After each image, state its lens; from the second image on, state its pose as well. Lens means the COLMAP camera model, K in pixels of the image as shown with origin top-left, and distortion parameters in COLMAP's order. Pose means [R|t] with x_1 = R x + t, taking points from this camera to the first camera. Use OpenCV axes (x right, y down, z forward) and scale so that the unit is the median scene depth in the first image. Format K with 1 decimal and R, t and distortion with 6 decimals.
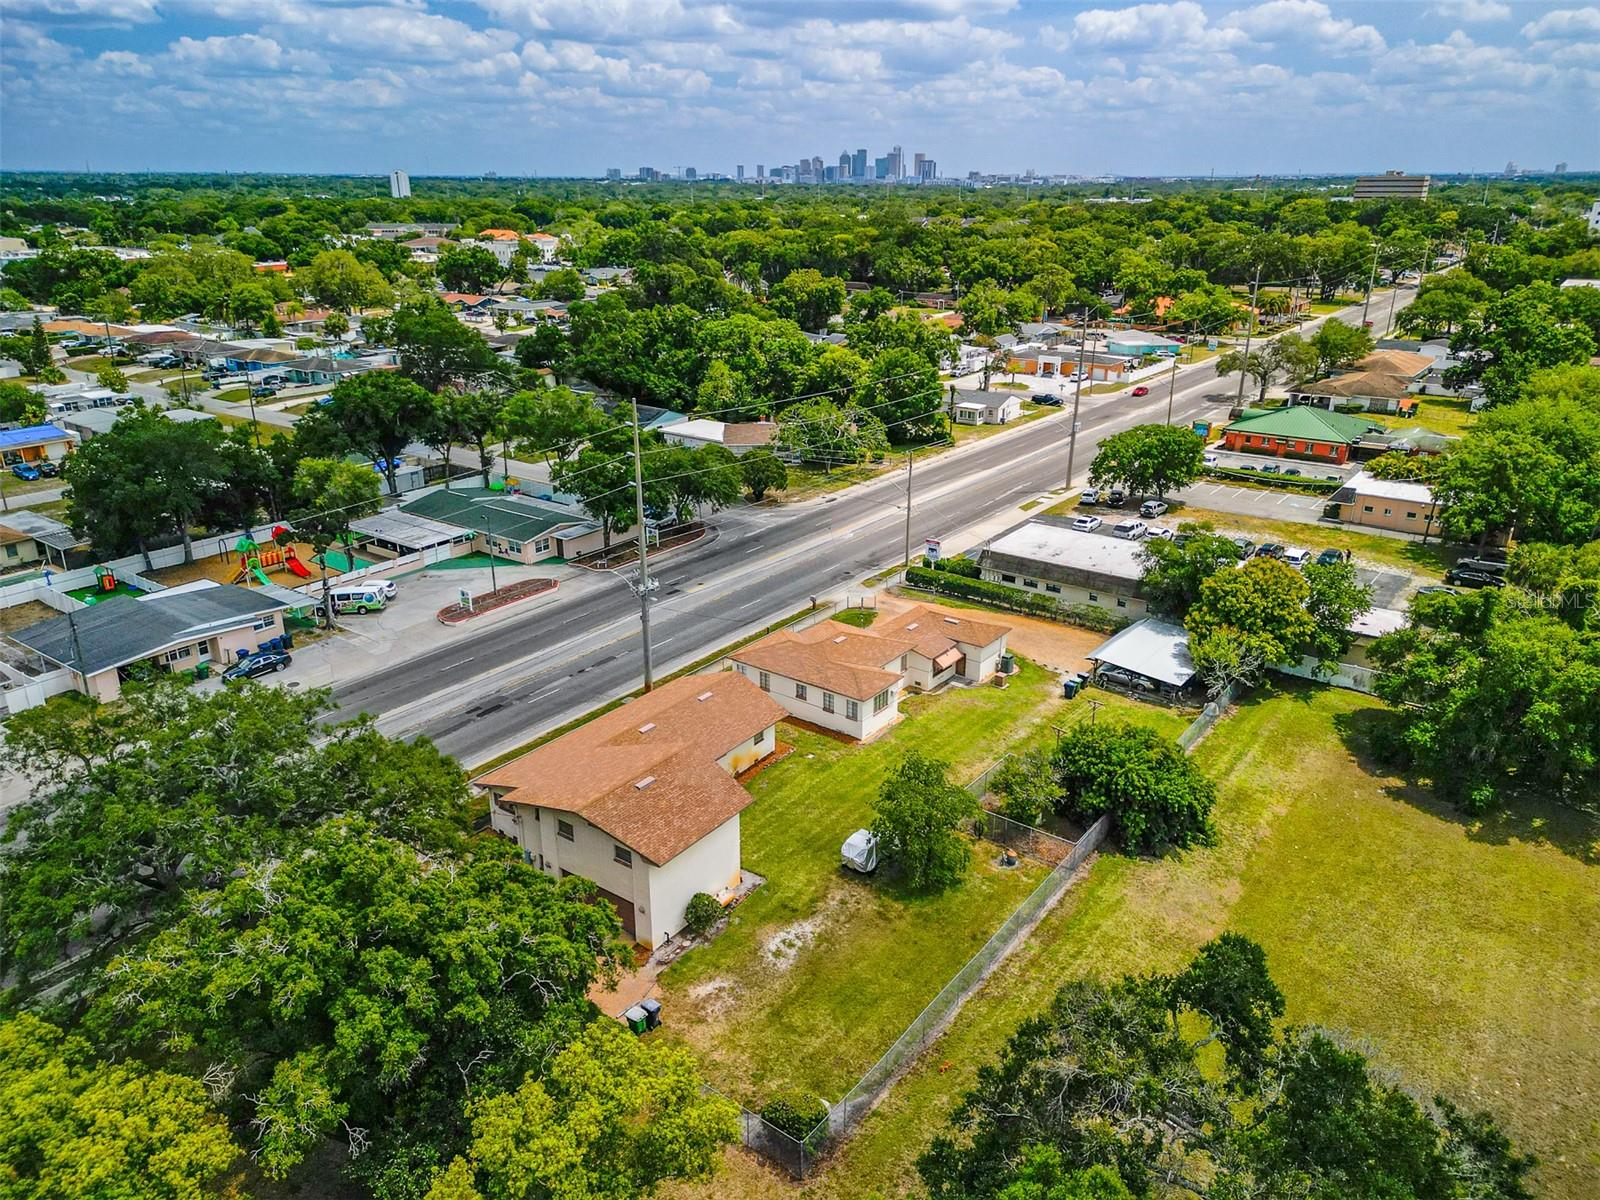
lens RADIAL K [[1121.9, 0, 797.5], [0, 1121.9, 595.7], [0, 0, 1]] dist [0.095160, -0.072359]
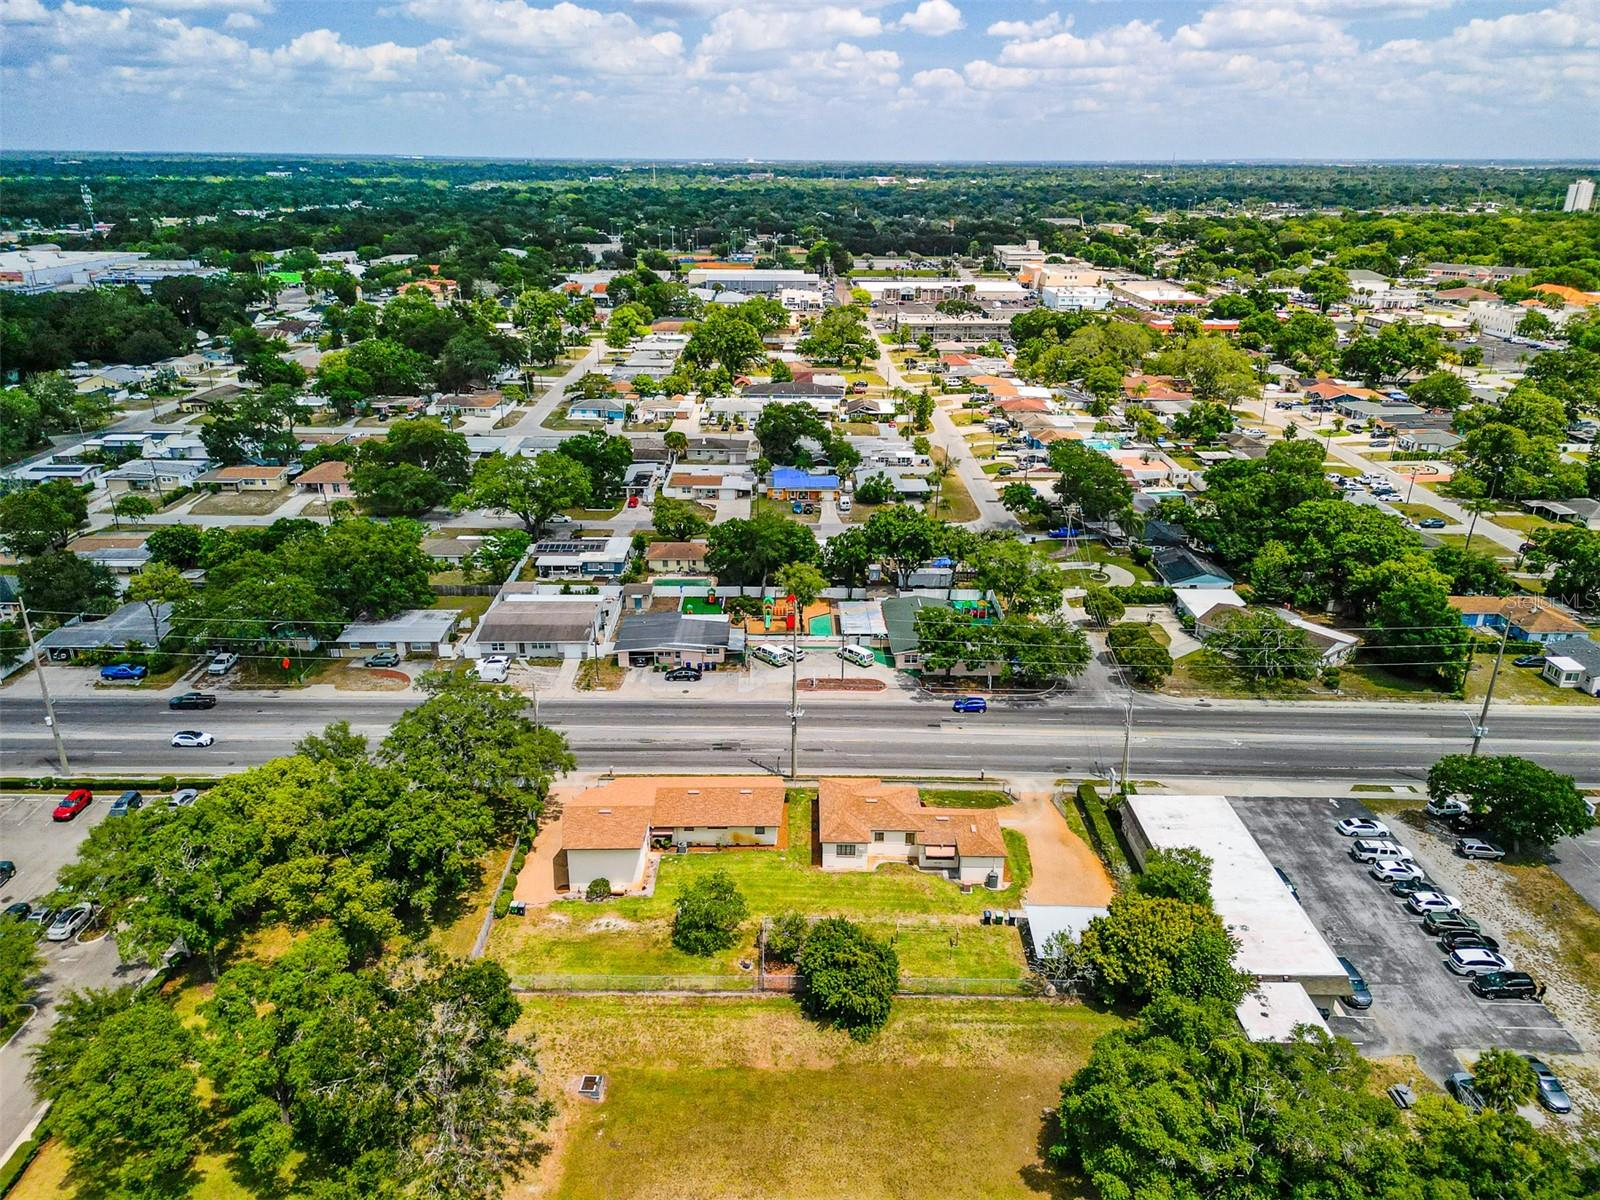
lens RADIAL K [[1129.8, 0, 798.2], [0, 1129.8, 583.7], [0, 0, 1]] dist [0.082149, -0.059249]
pose [[0.595425, 0.287364, -0.750261, 0.767944], [-0.286327, 0.948427, 0.136029, -0.305299], [0.750657, 0.133824, 0.646997, -0.023497]]
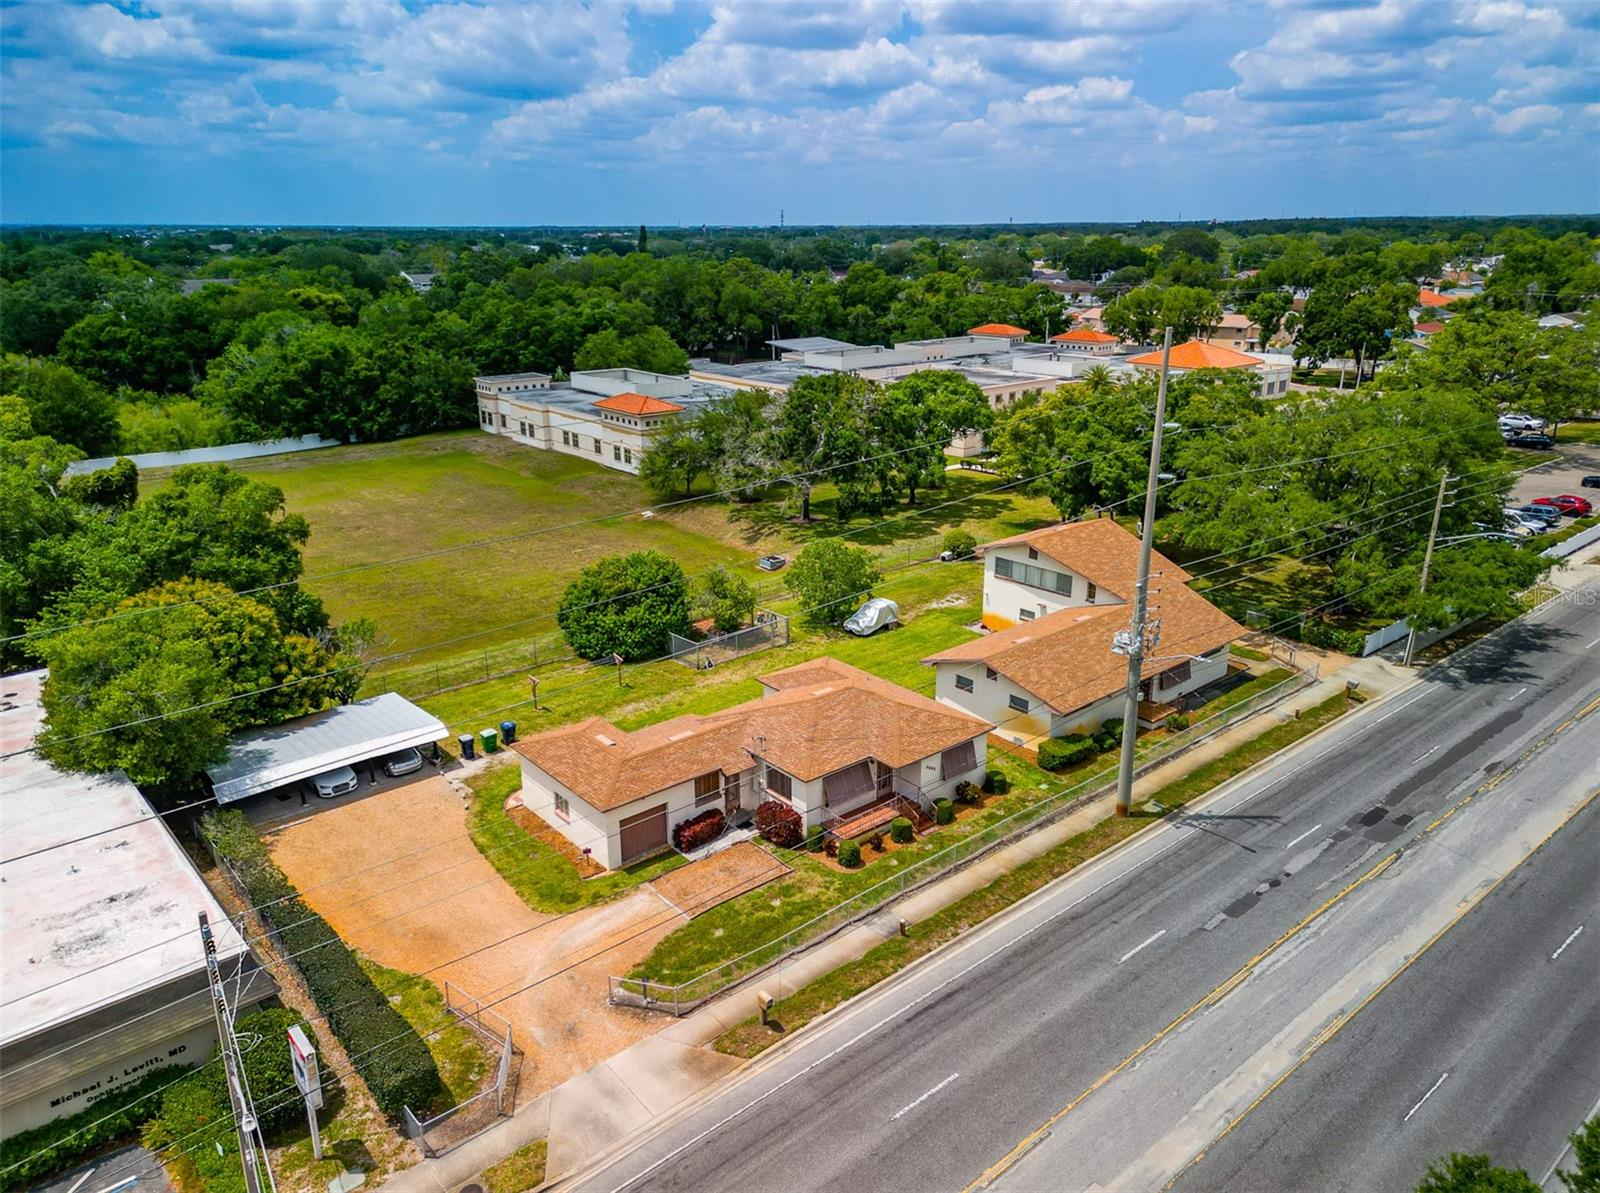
lens RADIAL K [[1127.7, 0, 797.4], [0, 1127.7, 591.0], [0, 0, 1]] dist [0.092220, -0.061502]
pose [[-0.975197, -0.064387, 0.211765, -0.067266], [0.081363, 0.785485, 0.613510, -0.330794], [-0.205840, 0.615523, -0.760764, 1.162242]]
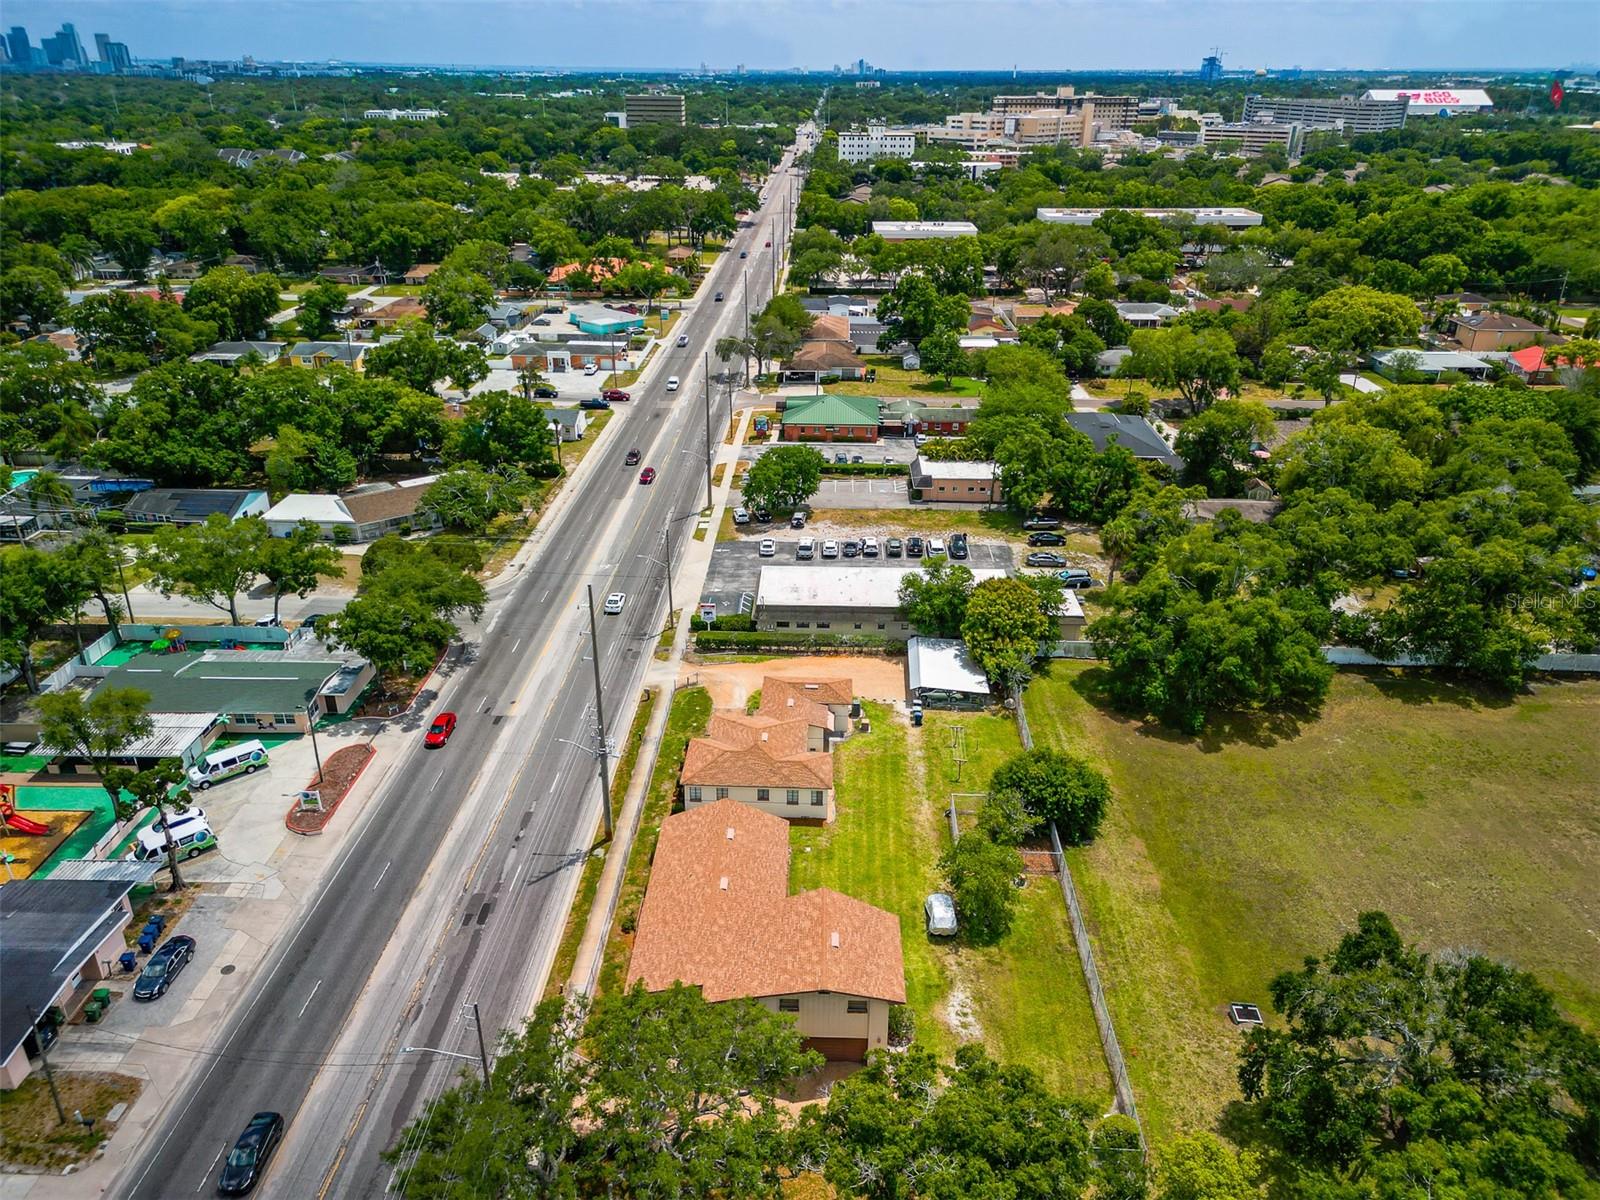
lens RADIAL K [[1129.8, 0, 798.2], [0, 1129.8, 583.7], [0, 0, 1]] dist [0.082149, -0.059249]
pose [[0.822365, -0.231501, 0.519734, -0.392497], [0.193397, 0.972826, 0.127310, -0.199961], [-0.535083, -0.004180, 0.844789, 0.004352]]
